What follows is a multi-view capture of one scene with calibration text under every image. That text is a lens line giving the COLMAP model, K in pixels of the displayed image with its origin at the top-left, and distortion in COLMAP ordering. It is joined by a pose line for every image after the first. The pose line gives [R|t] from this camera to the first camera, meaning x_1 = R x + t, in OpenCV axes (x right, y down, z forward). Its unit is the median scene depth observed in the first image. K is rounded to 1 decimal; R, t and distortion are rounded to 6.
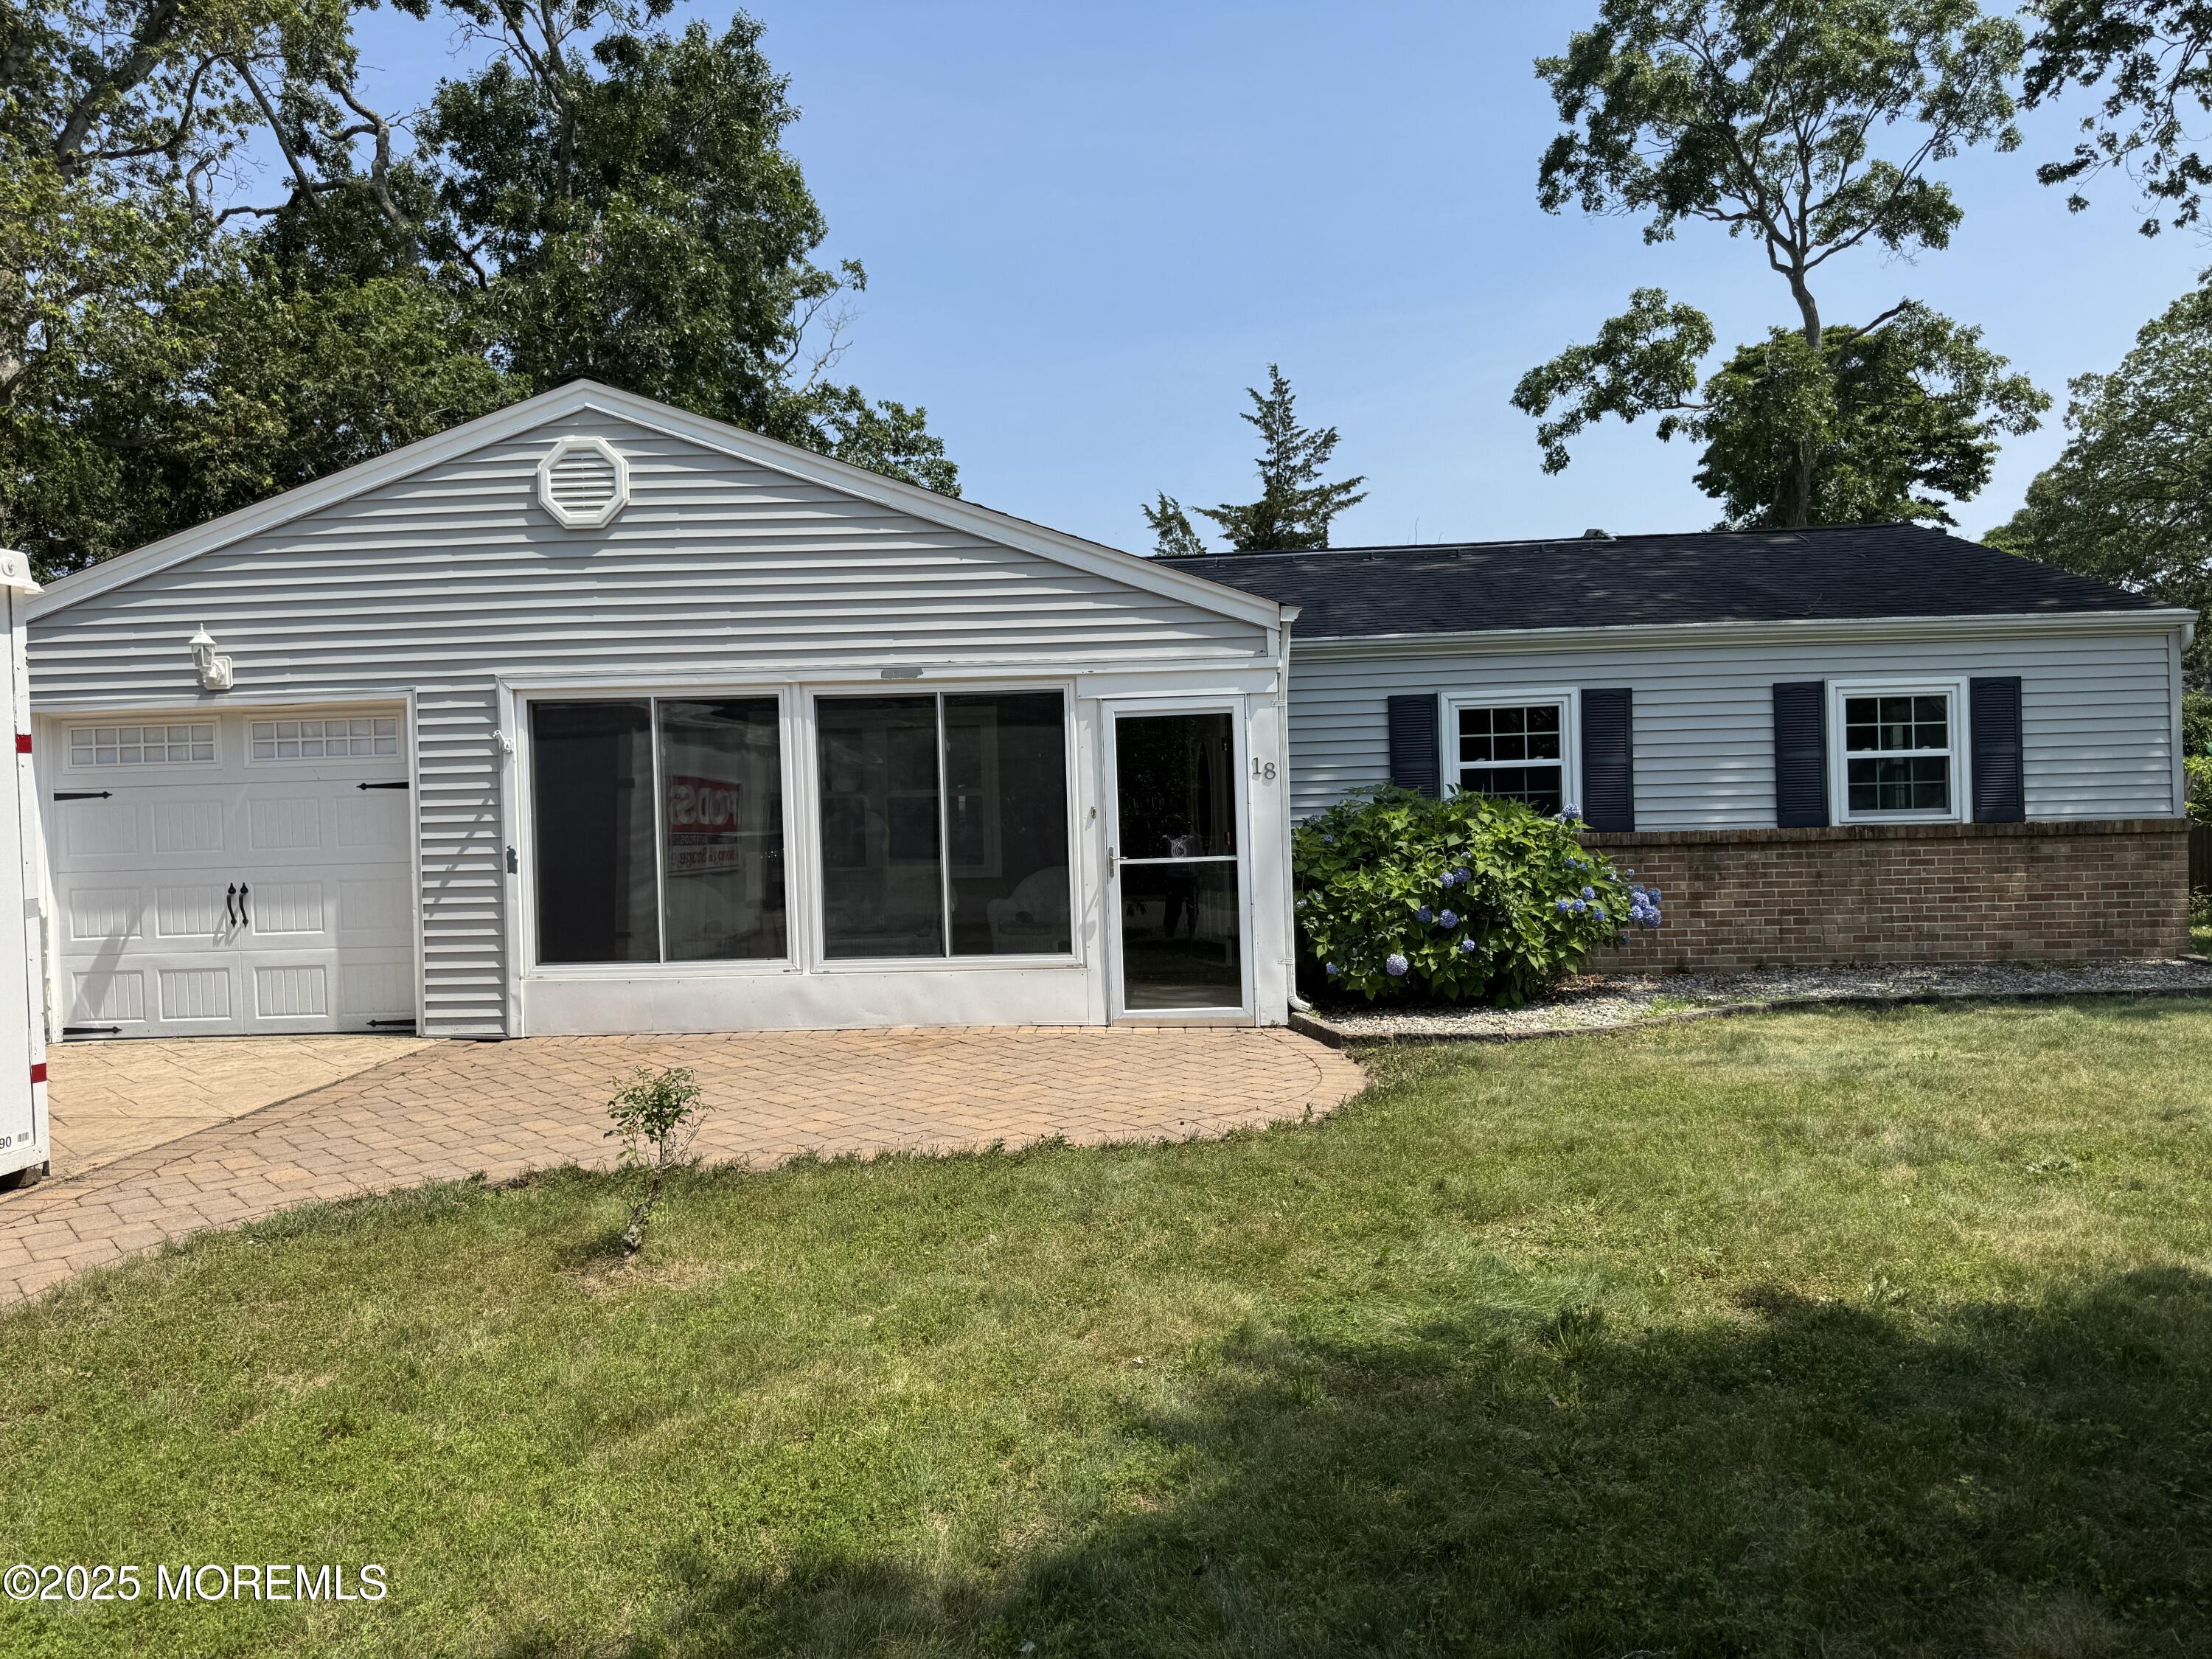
lens RADIAL K [[1558.3, 0, 1107.1], [0, 1558.3, 836.1], [0, 0, 1]] dist [0.059921, -0.063813]
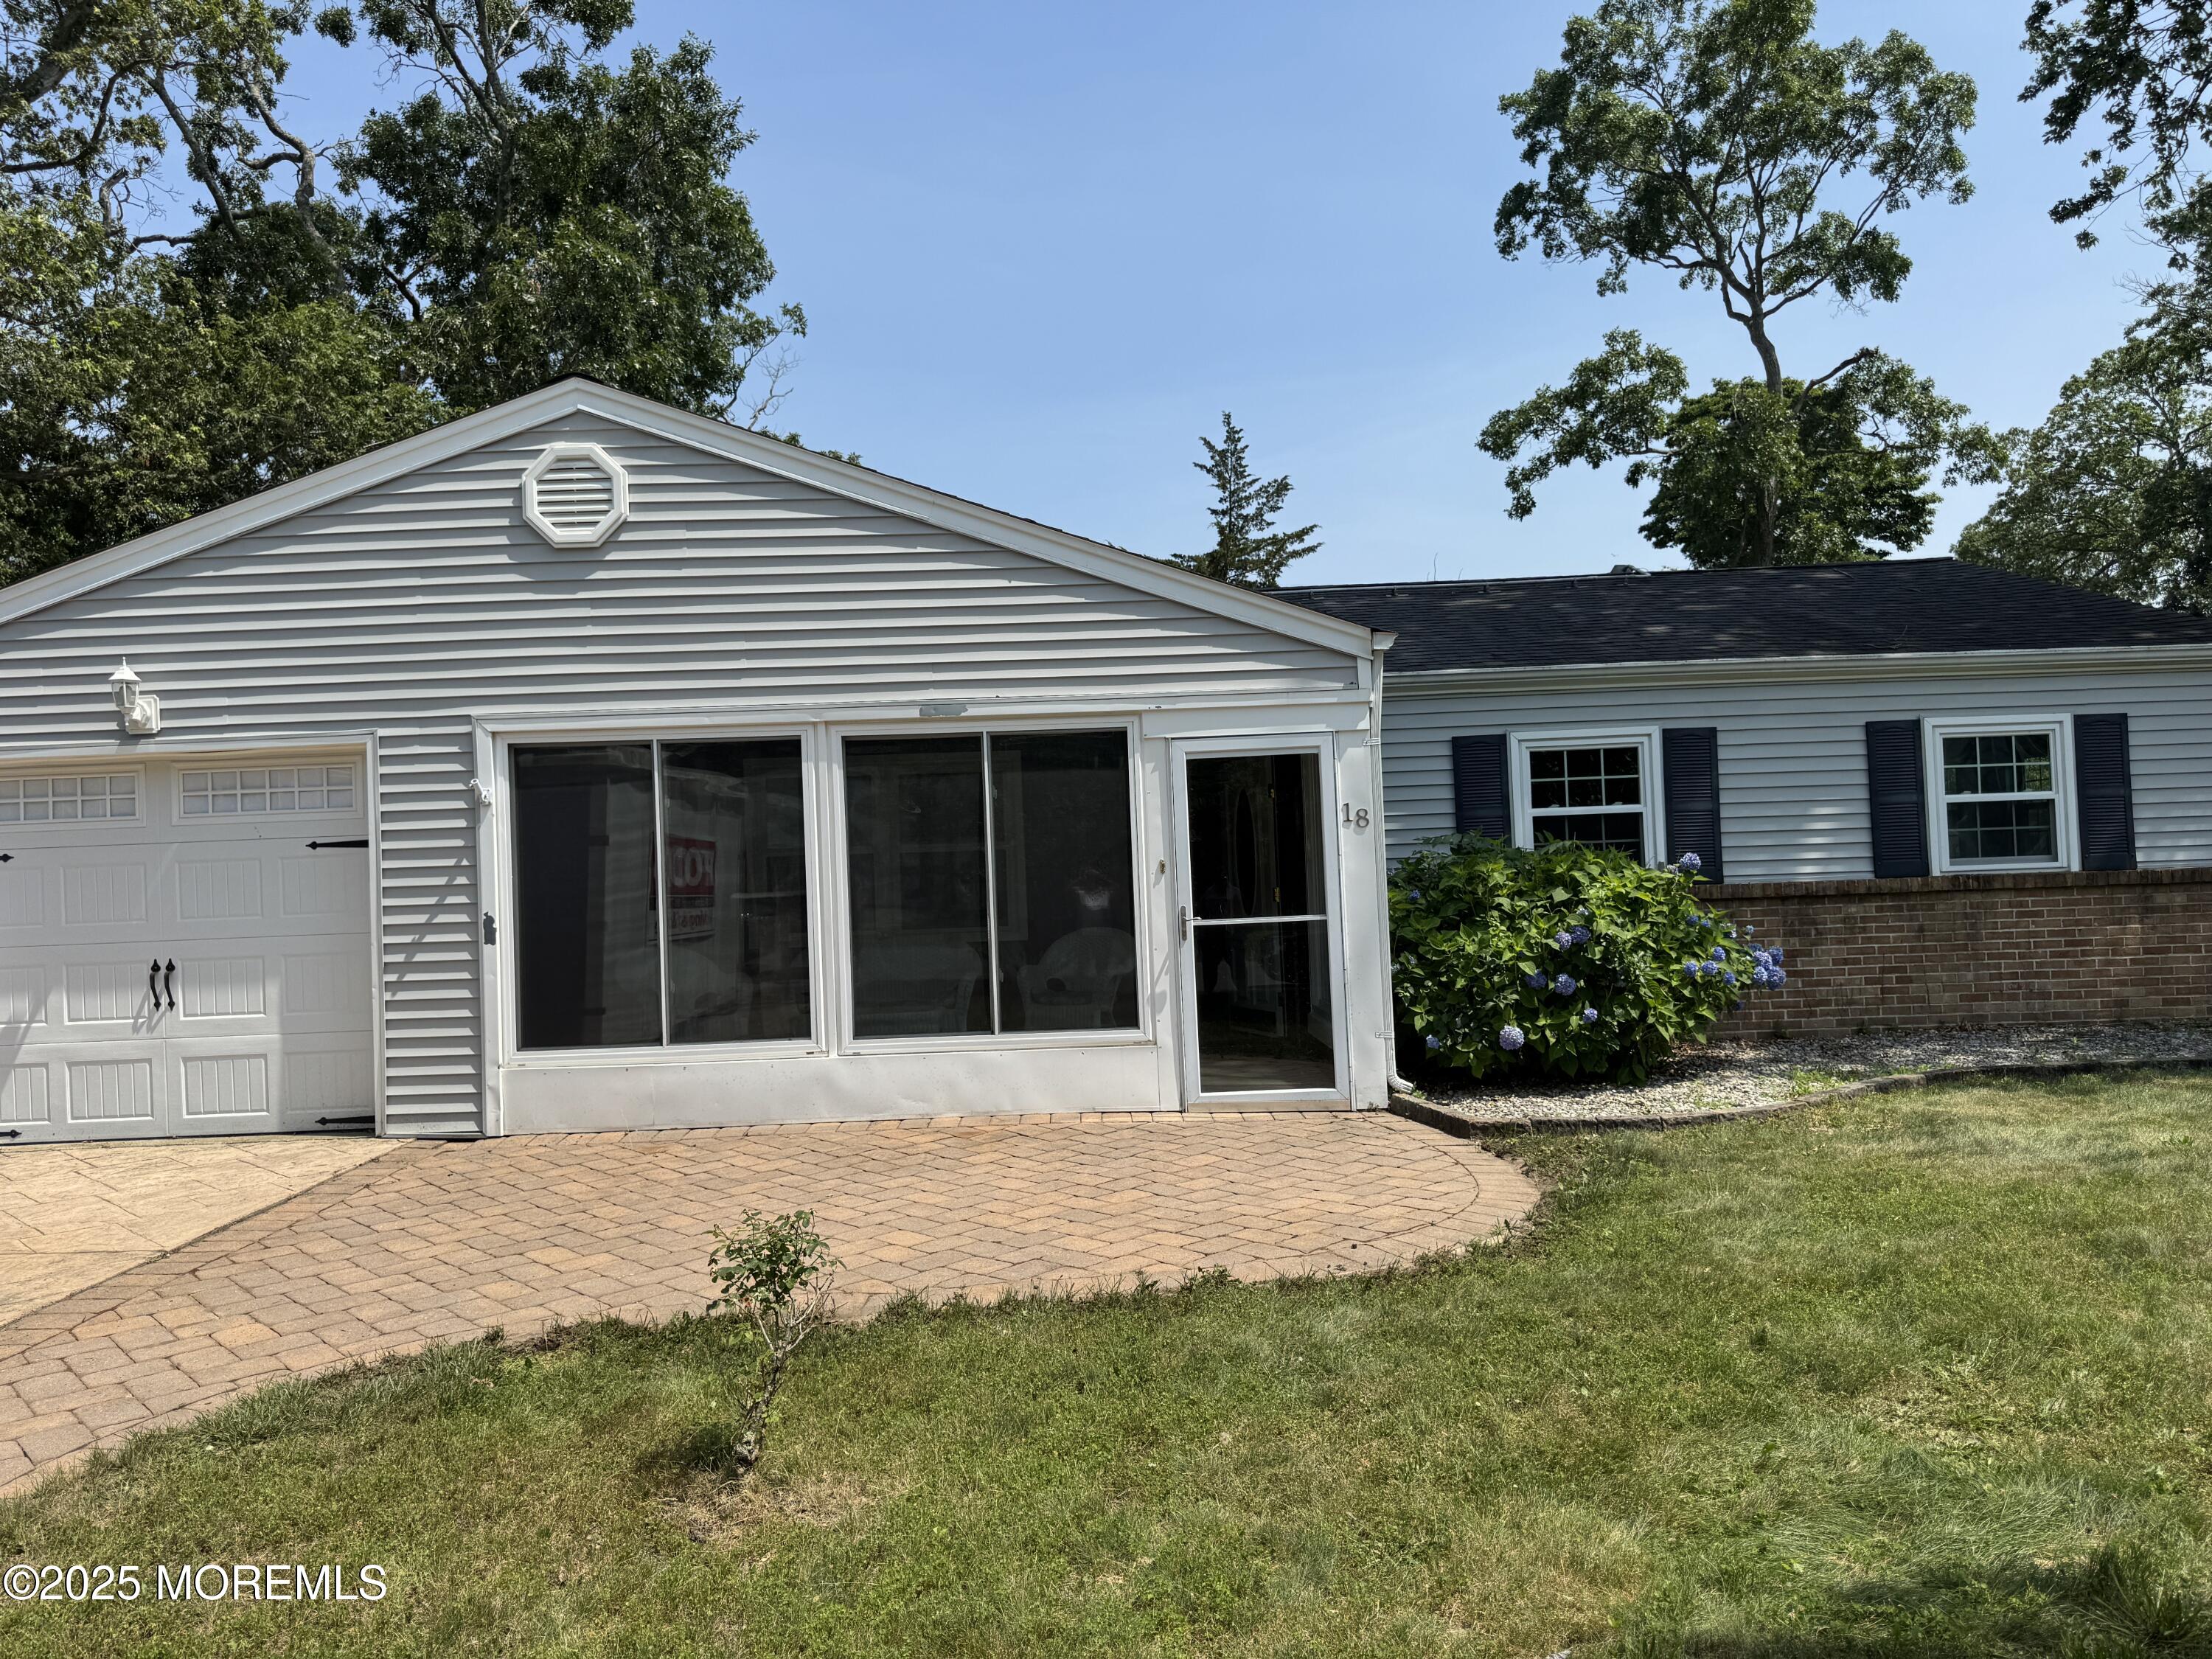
lens RADIAL K [[1558.3, 0, 1101.7], [0, 1558.3, 842.1], [0, 0, 1]] dist [0.059921, -0.063813]
pose [[0.998888, -0.008291, 0.046402, -0.069177], [0.009774, 0.999446, -0.031806, -0.001532], [-0.046112, 0.032224, 0.998416, 0.100907]]
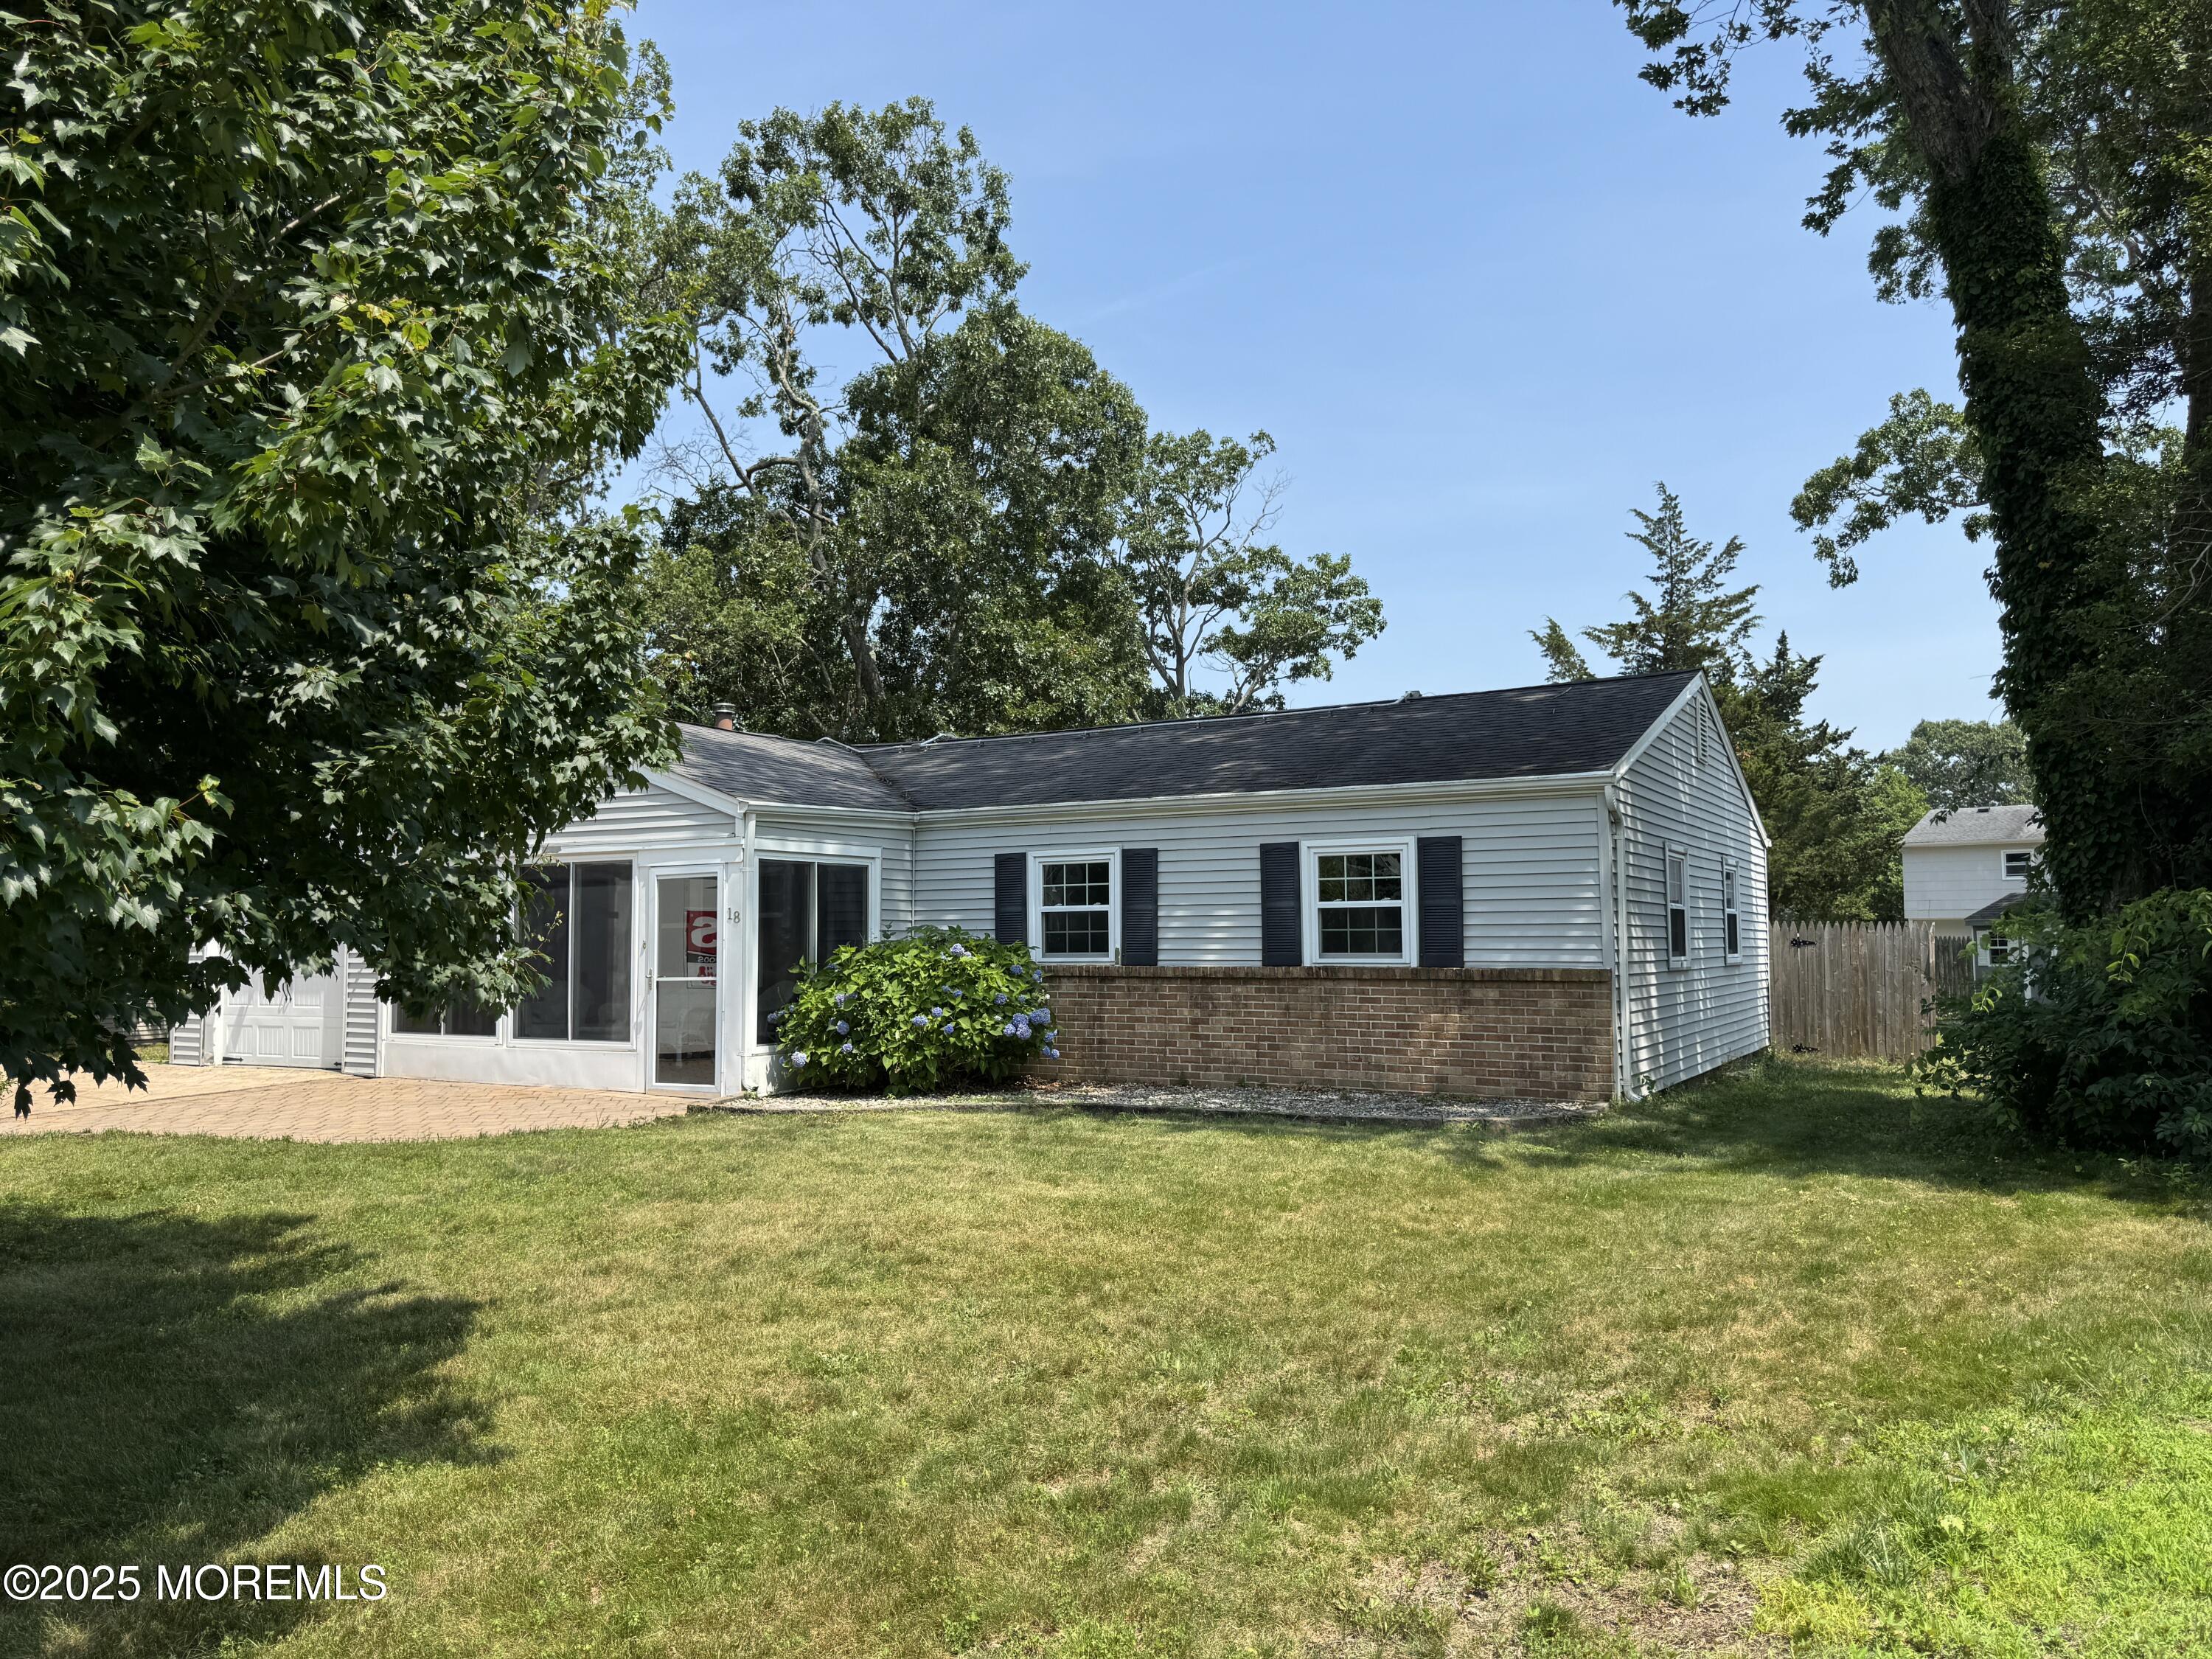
lens RADIAL K [[1558.3, 0, 1099.1], [0, 1558.3, 838.9], [0, 0, 1]] dist [0.059921, -0.063813]
pose [[0.888363, -0.010658, -0.459017, 0.862632], [-0.020108, 0.997868, -0.062085, -0.025929], [0.458701, 0.064383, 0.886255, -0.095032]]
